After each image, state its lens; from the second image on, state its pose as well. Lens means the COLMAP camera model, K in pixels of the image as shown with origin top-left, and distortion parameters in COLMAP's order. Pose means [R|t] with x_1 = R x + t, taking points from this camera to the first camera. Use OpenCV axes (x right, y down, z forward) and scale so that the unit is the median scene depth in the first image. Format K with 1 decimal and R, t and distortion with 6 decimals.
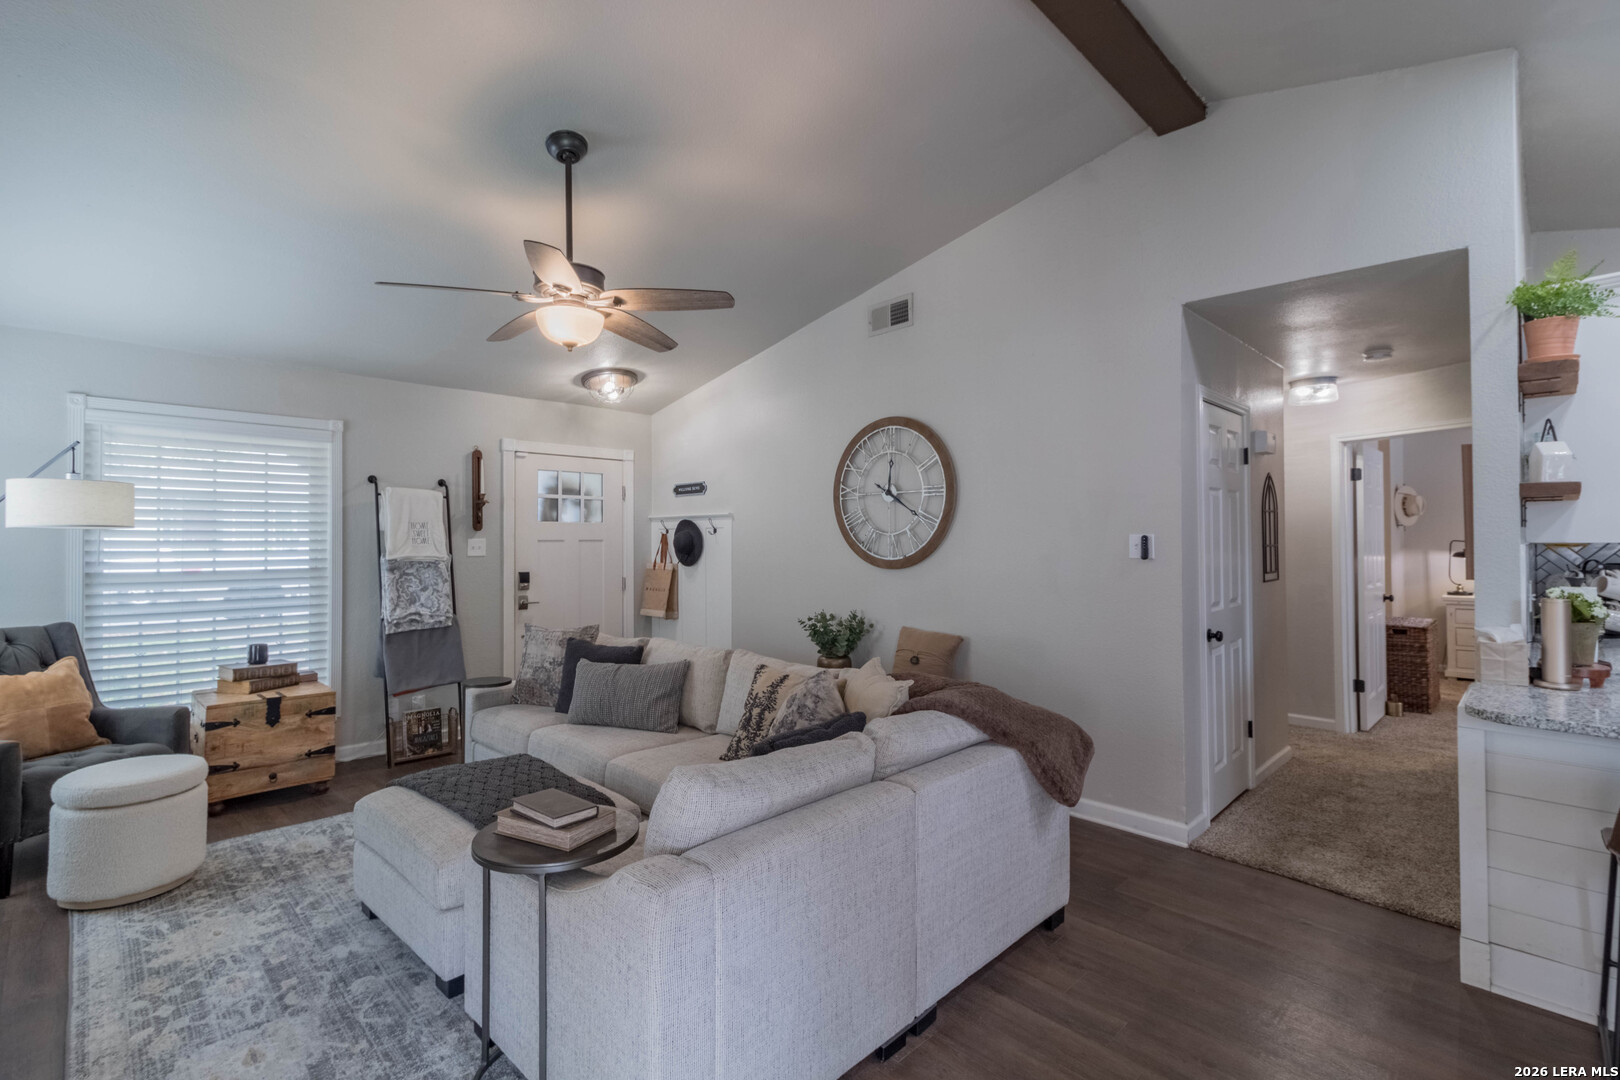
lens RADIAL K [[751.7, 0, 807.5], [0, 751.7, 525.2], [0, 0, 1]] dist [0.002685, 0.000881]
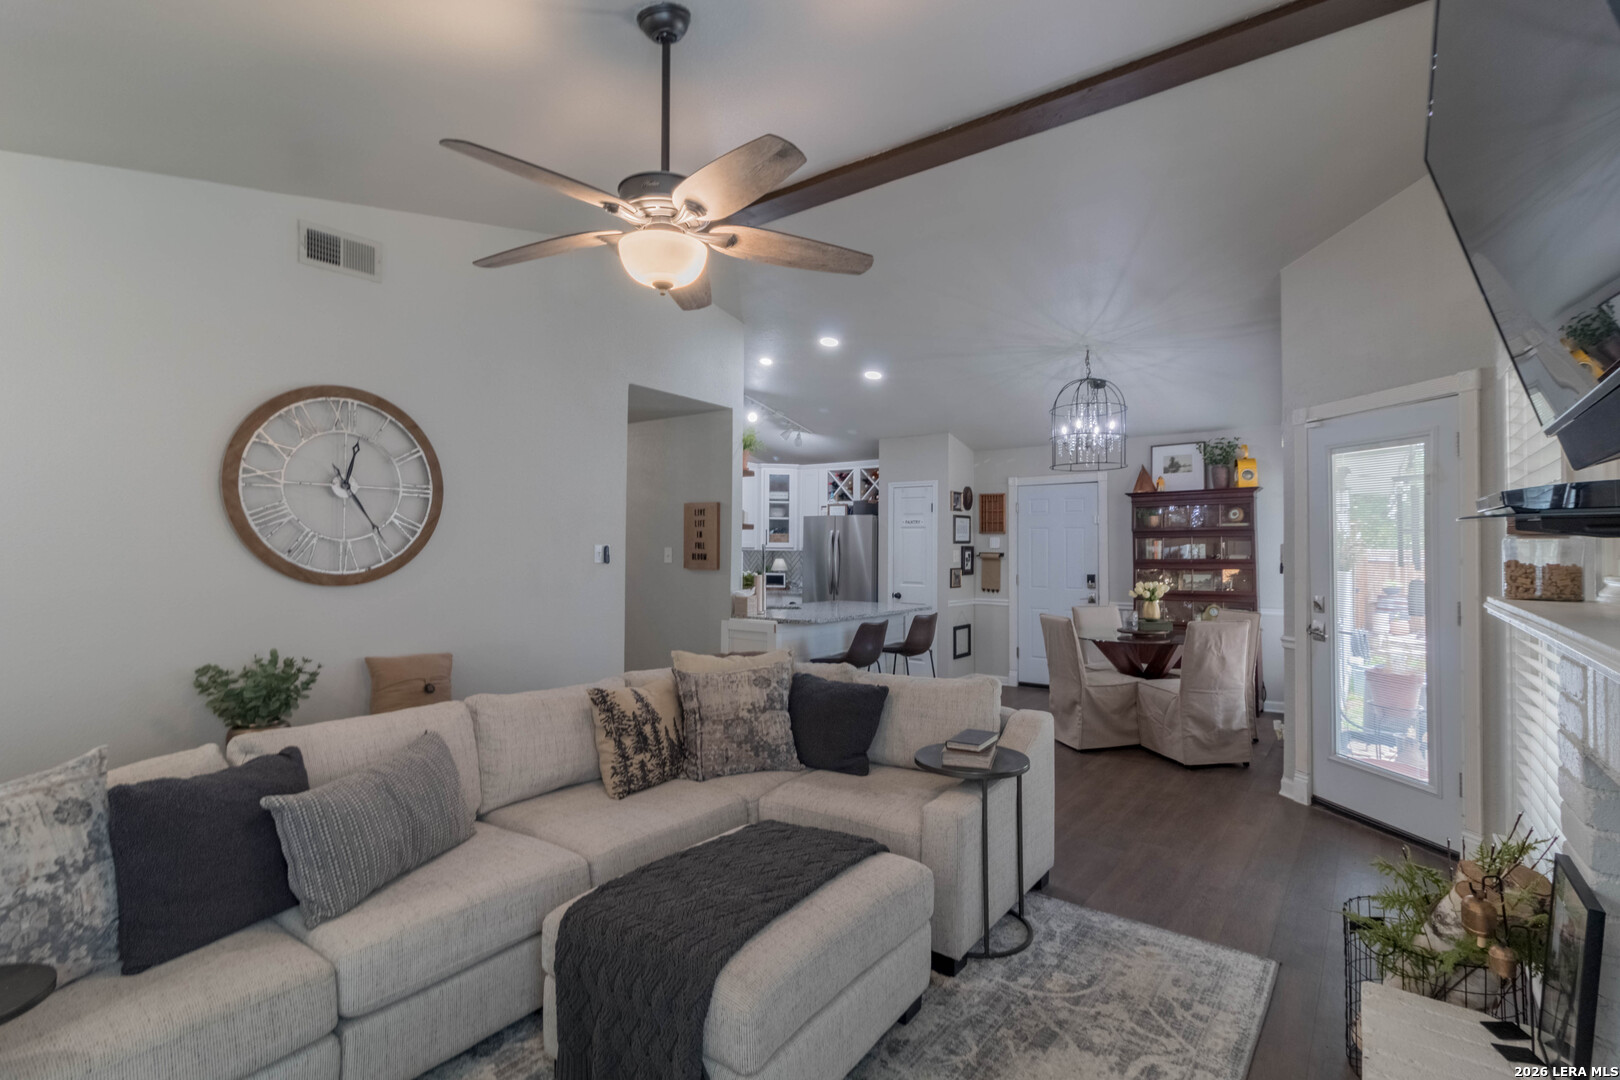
lens RADIAL K [[751.7, 0, 819.1], [0, 751.7, 529.2], [0, 0, 1]] dist [0.002685, 0.000881]
pose [[-0.149728, 0.027919, 0.988333, -0.757161], [-0.021992, 0.999260, -0.031560, 0.014830], [-0.988483, -0.026461, -0.149003, 0.673558]]
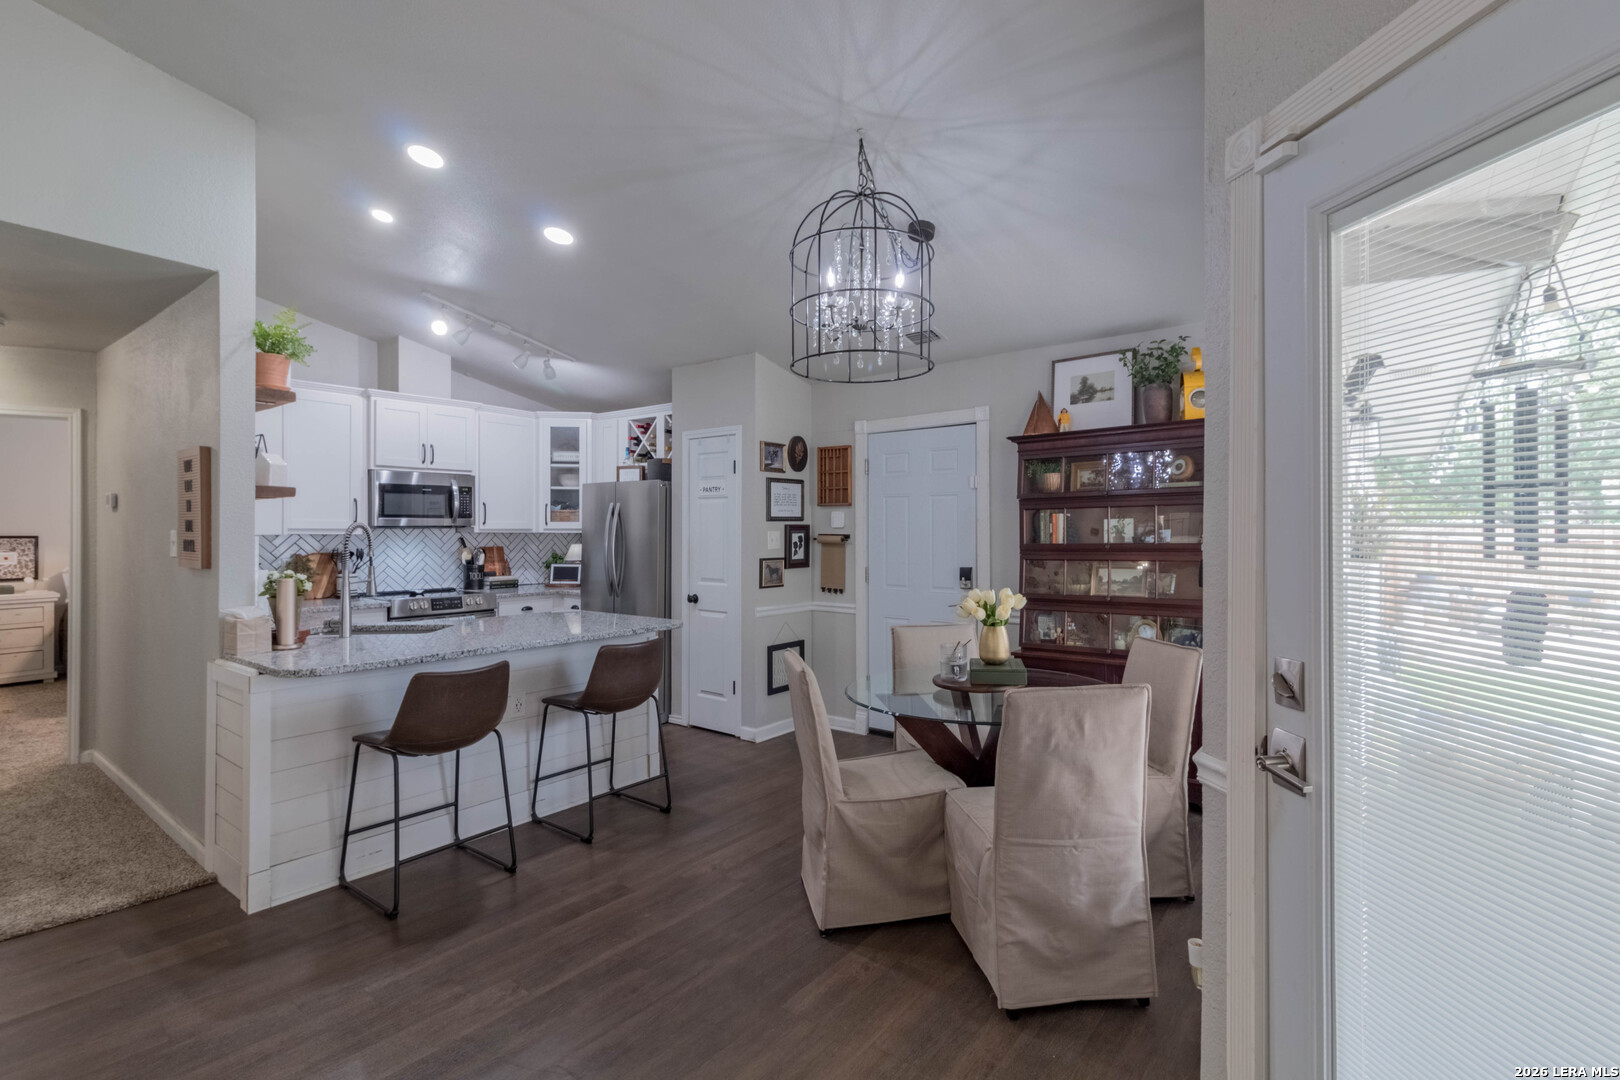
lens RADIAL K [[751.7, 0, 816.8], [0, 751.7, 527.9], [0, 0, 1]] dist [0.002685, 0.000881]
pose [[-0.125520, 0.005673, 0.992075, -0.221230], [-0.015875, 0.999844, -0.007726, 0.004336], [-0.991964, -0.016719, -0.125411, 0.162896]]
